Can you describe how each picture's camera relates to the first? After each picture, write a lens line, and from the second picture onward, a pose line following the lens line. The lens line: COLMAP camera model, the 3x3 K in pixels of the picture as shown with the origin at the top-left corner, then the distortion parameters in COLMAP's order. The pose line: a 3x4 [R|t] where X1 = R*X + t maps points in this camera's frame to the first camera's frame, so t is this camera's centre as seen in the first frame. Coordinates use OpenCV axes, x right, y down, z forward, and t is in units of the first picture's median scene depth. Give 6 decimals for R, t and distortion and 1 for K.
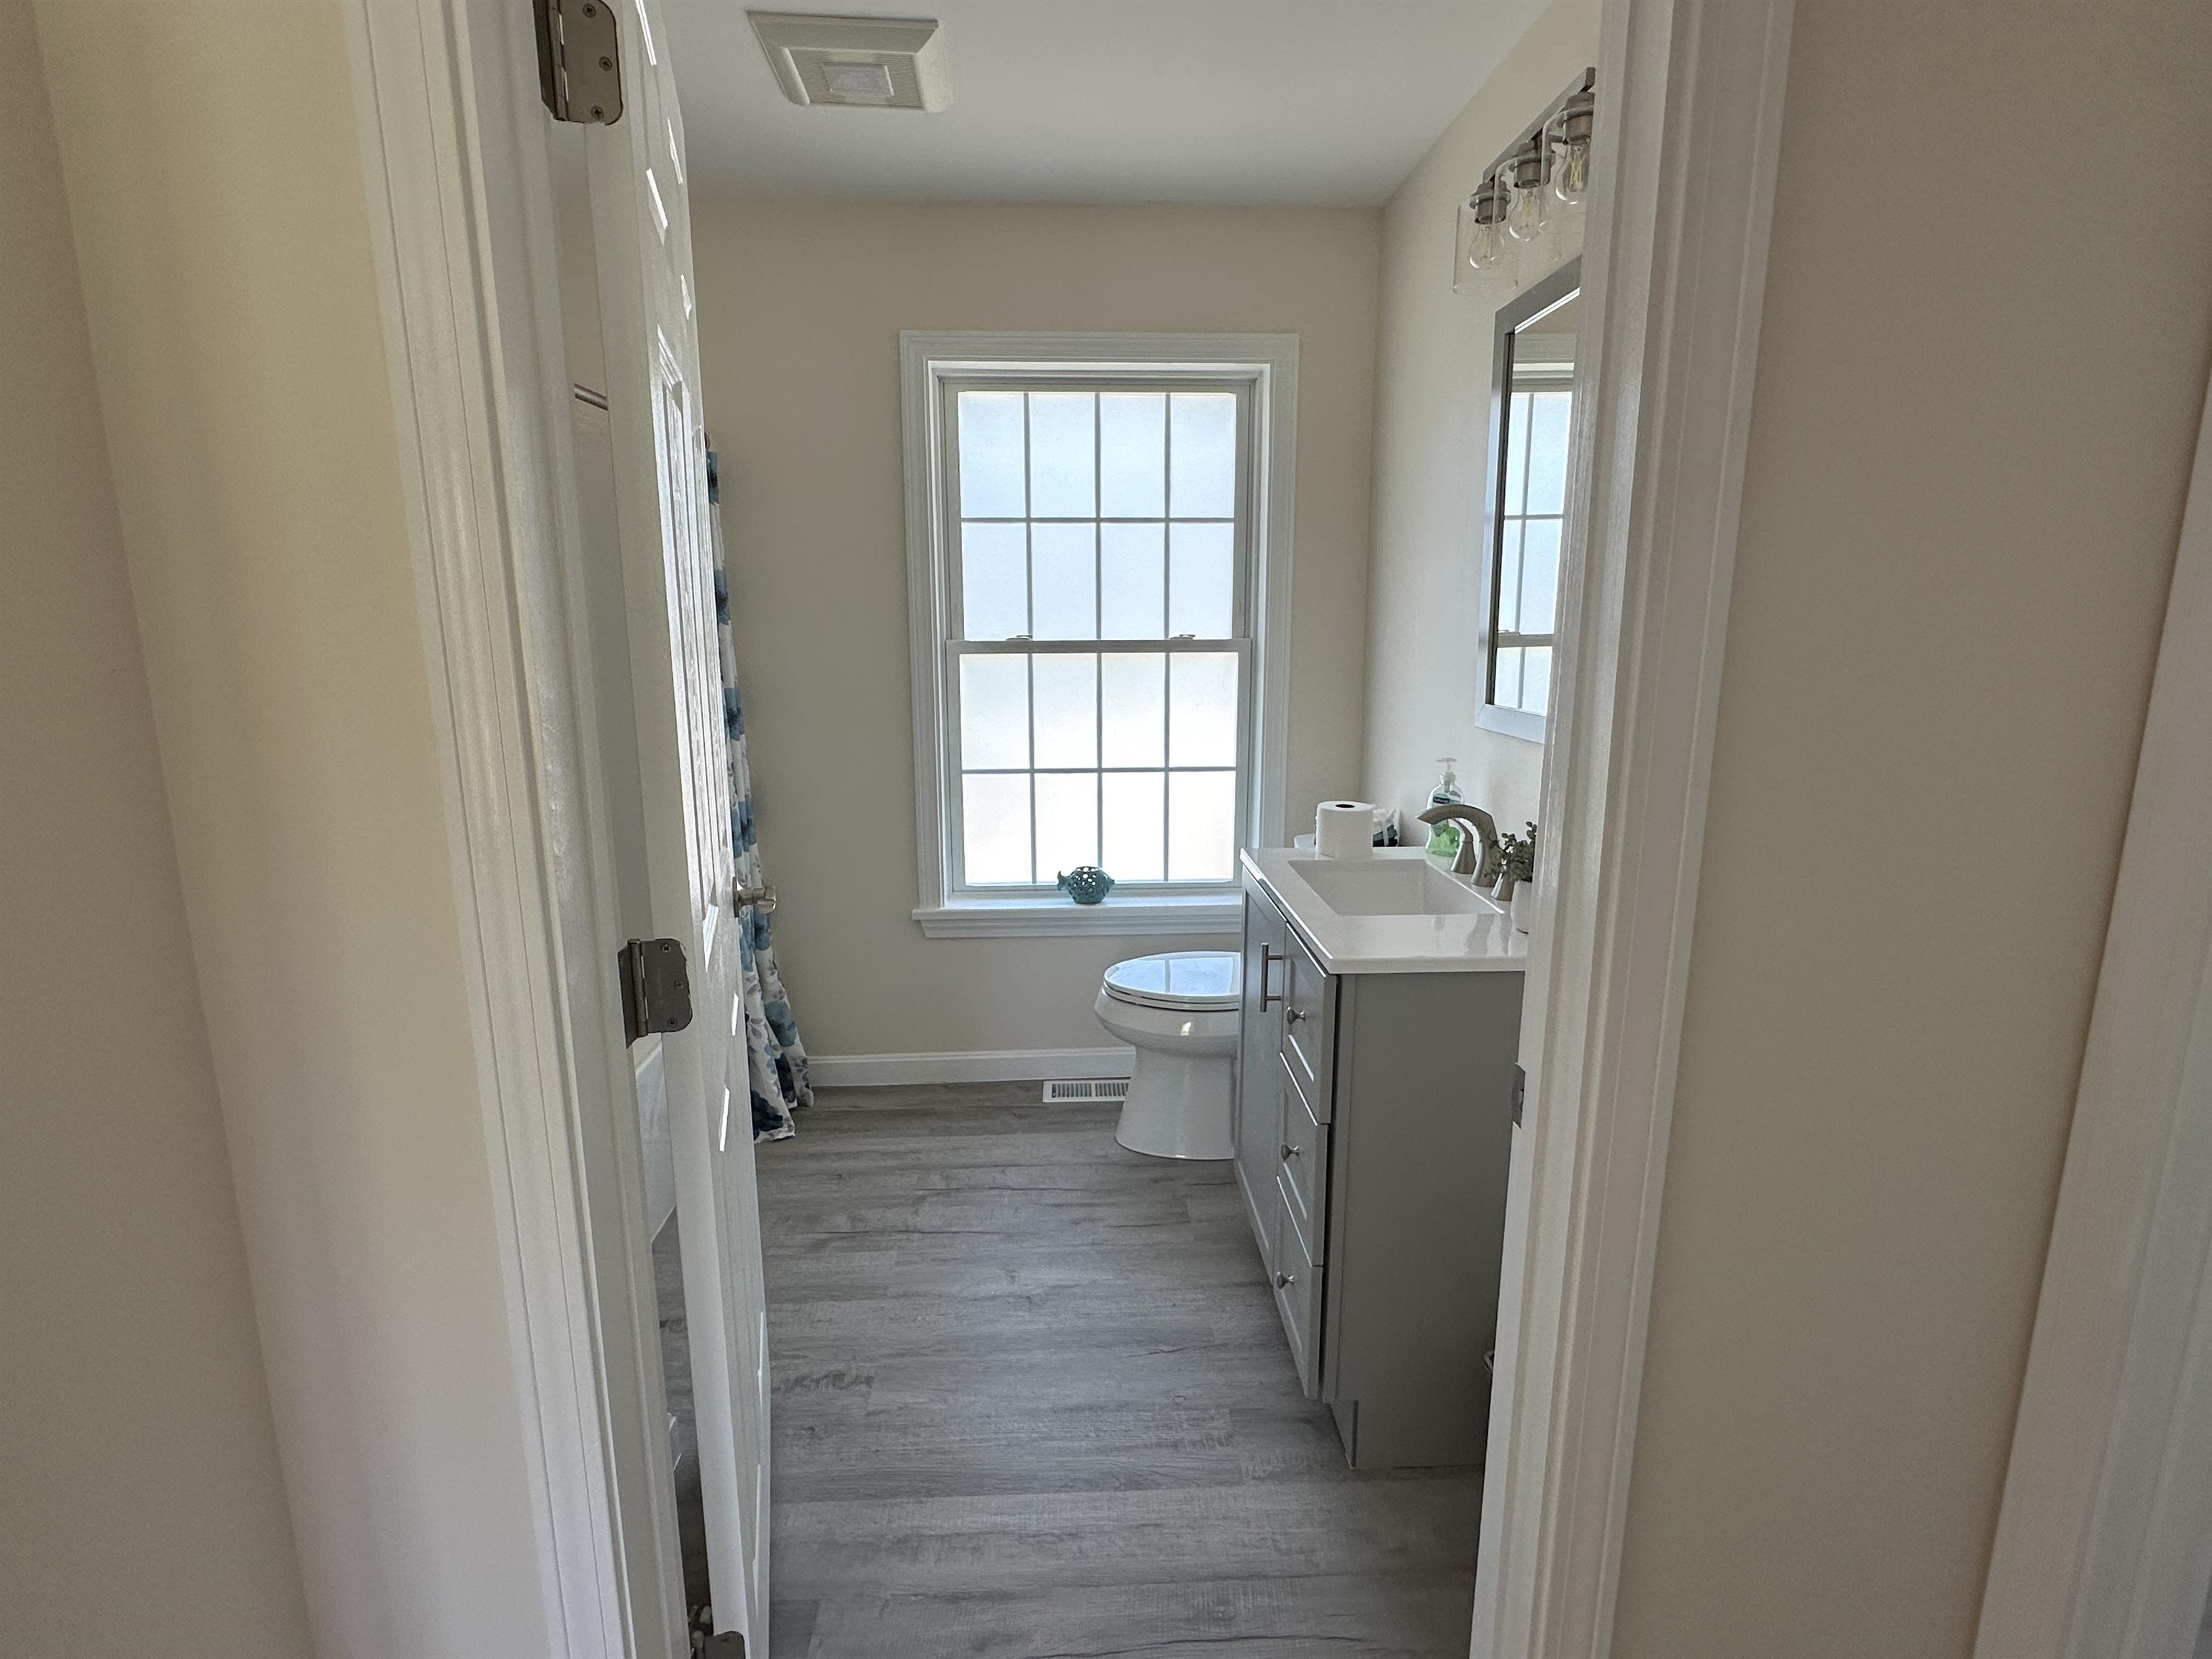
lens RADIAL K [[1117.3, 0, 1104.8], [0, 1117.3, 832.7], [0, 0, 1]] dist [-0.002461, 0.000055]
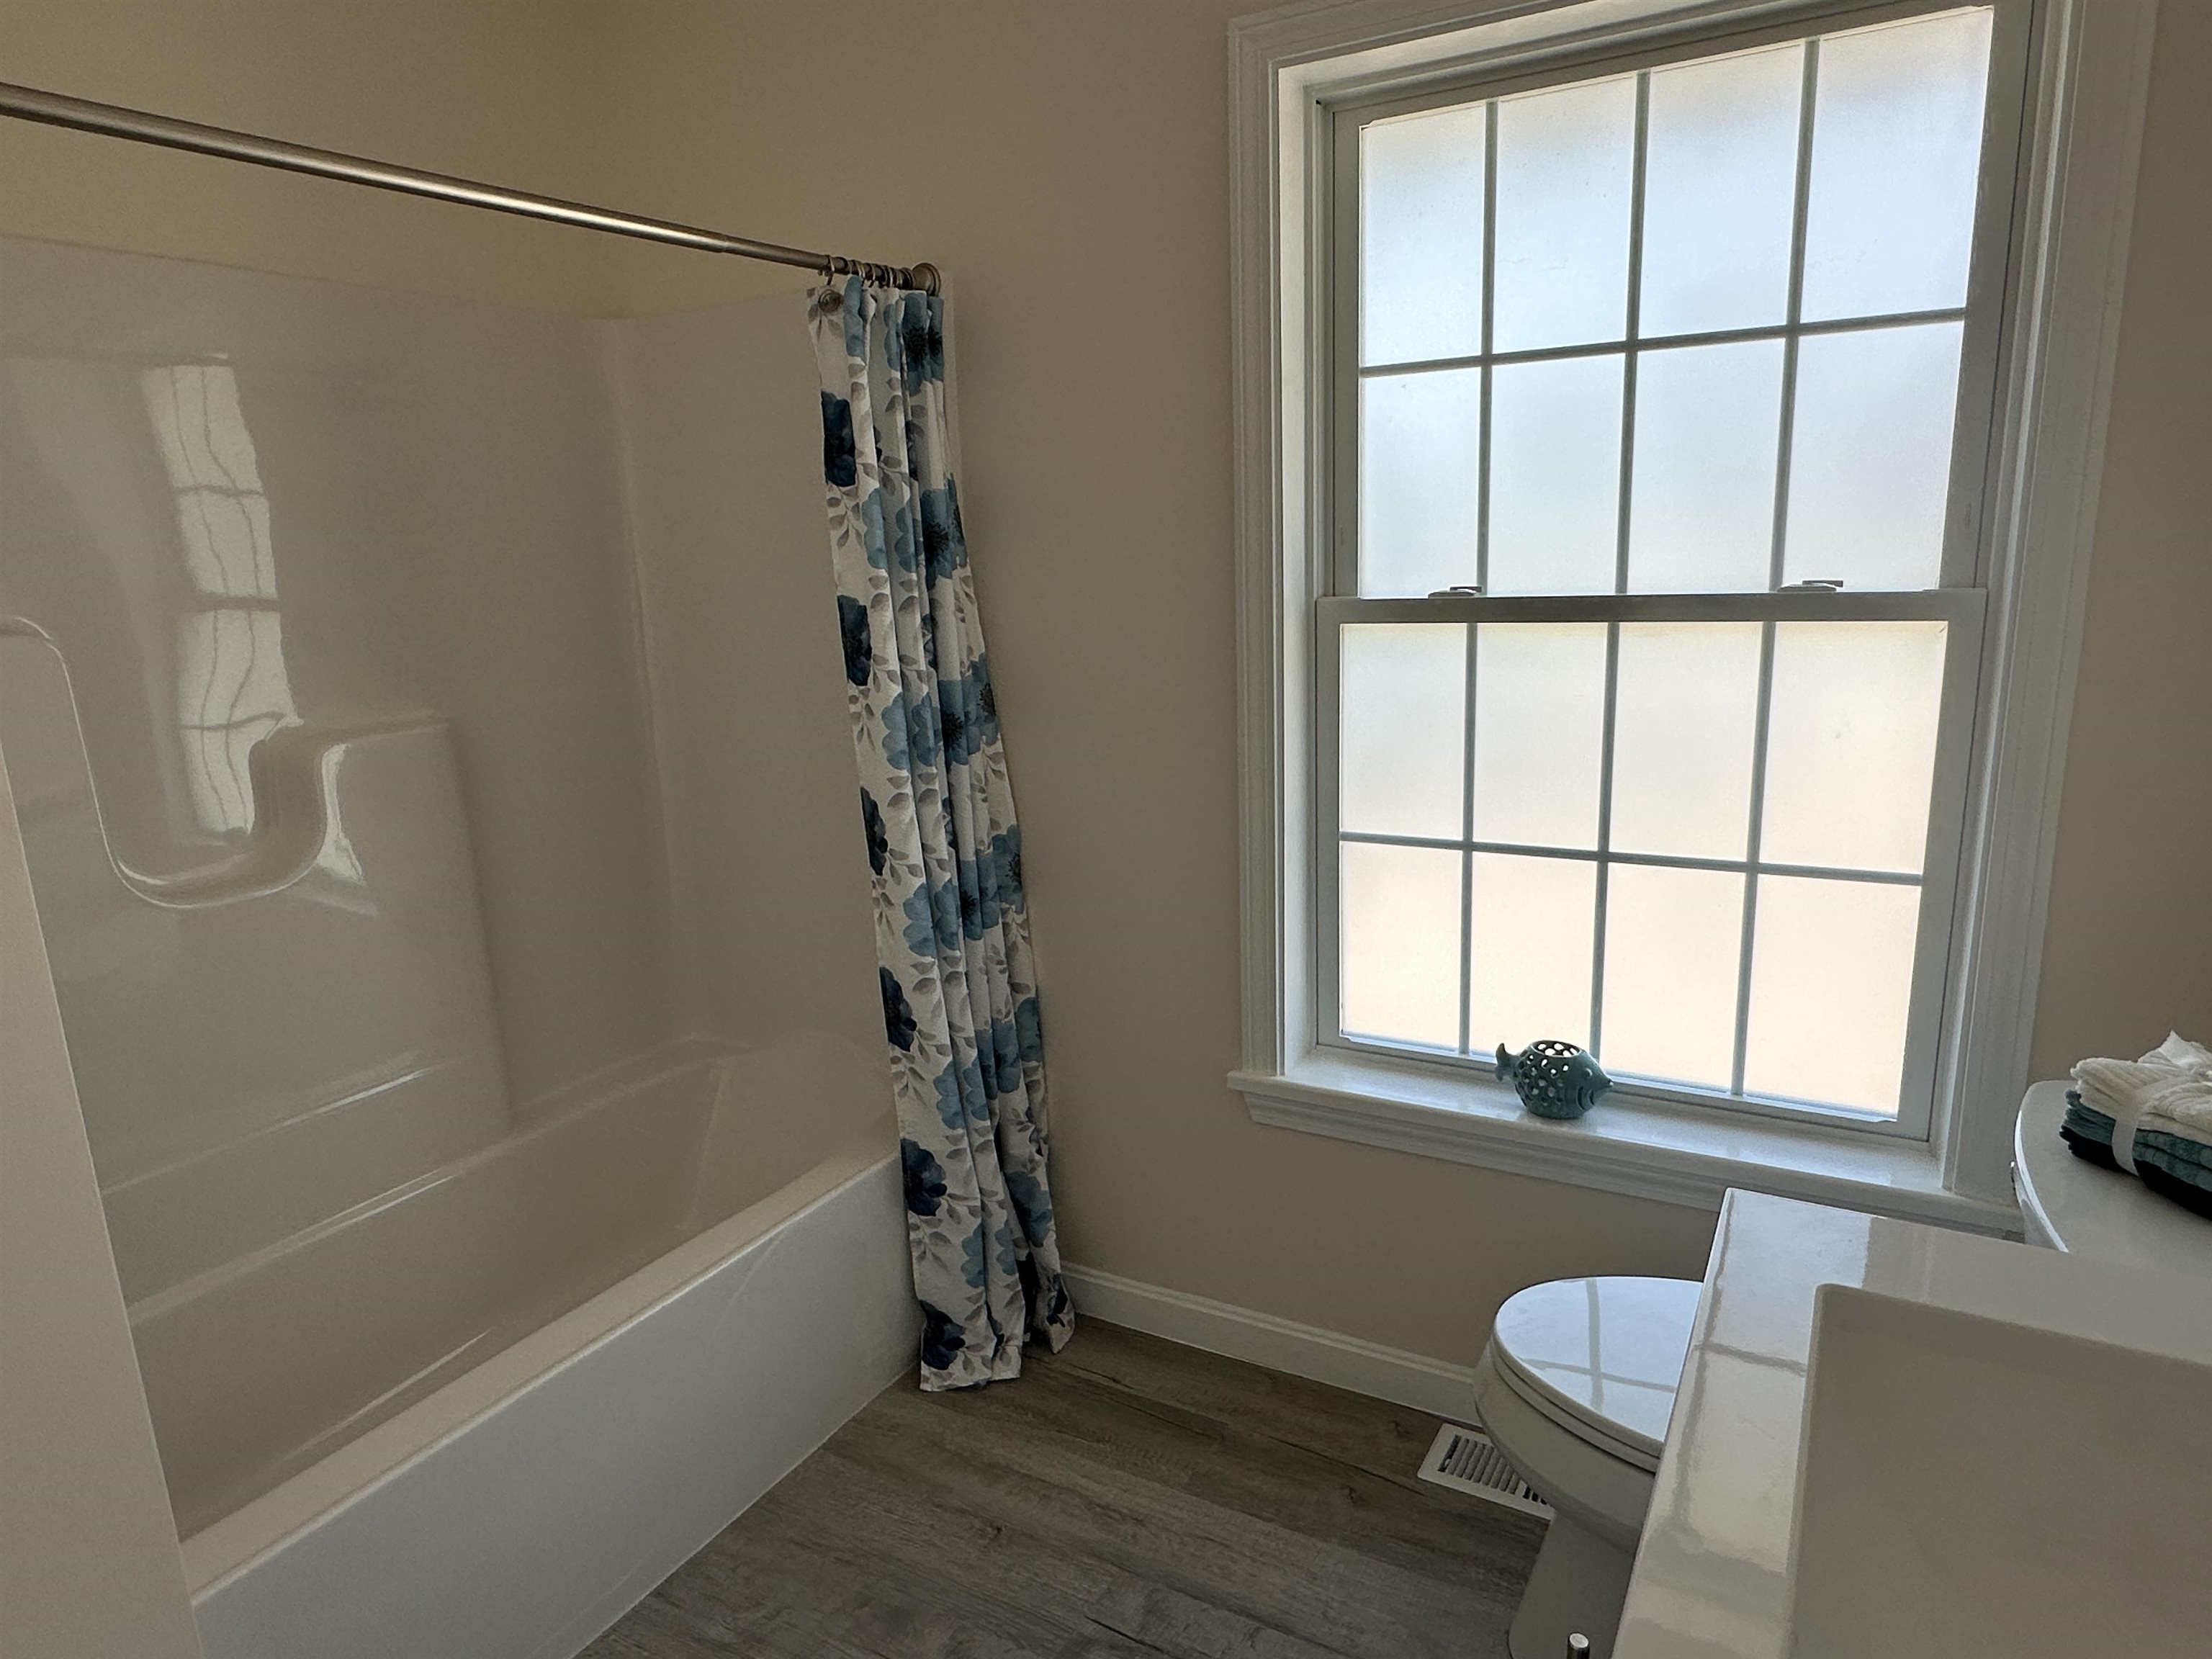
lens RADIAL K [[1340.5, 0, 1106.0], [0, 1340.5, 829.5], [0, 0, 1]] dist [0.001072, 0.000024]
pose [[0.839959, 0.089975, -0.535138, 0.131057], [-0.072018, 0.995918, 0.054406, -0.085887], [0.537849, -0.007159, 0.843011, 0.383809]]
